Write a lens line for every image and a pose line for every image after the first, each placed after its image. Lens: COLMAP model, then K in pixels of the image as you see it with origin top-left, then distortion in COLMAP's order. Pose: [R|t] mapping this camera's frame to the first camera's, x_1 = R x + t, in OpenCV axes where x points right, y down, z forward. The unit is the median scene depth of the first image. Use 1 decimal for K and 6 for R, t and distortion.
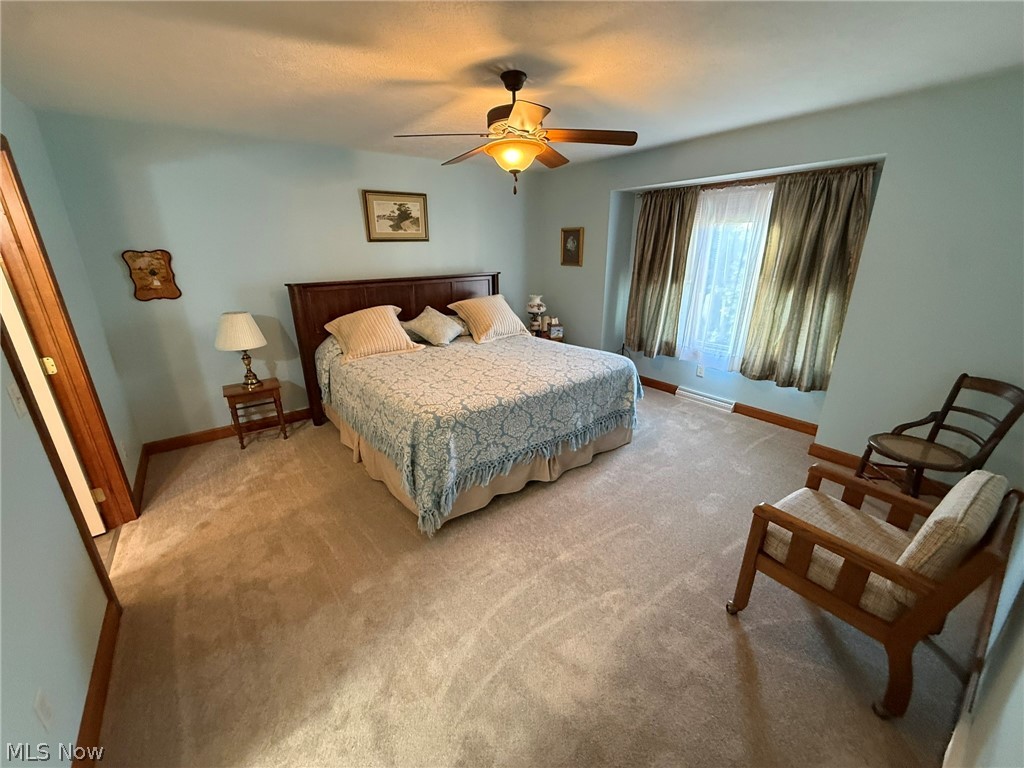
lens RADIAL K [[406.2, 0, 510.7], [0, 406.2, 384.7], [0, 0, 1]] dist [-0.002125, -0.000289]
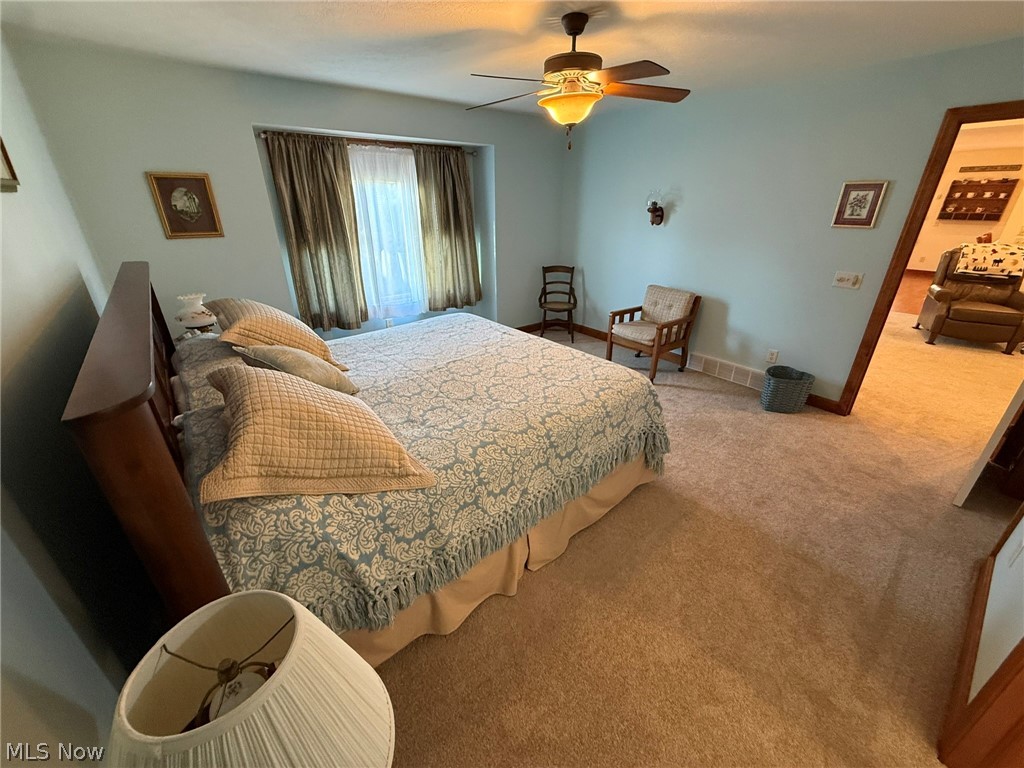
lens RADIAL K [[406.2, 0, 510.7], [0, 406.2, 384.7], [0, 0, 1]] dist [-0.002125, -0.000289]
pose [[-0.016264, -0.413768, 0.910237, -0.775251], [0.321311, 0.859909, 0.396632, -0.289898], [-0.946834, 0.298920, 0.118963, 0.816058]]
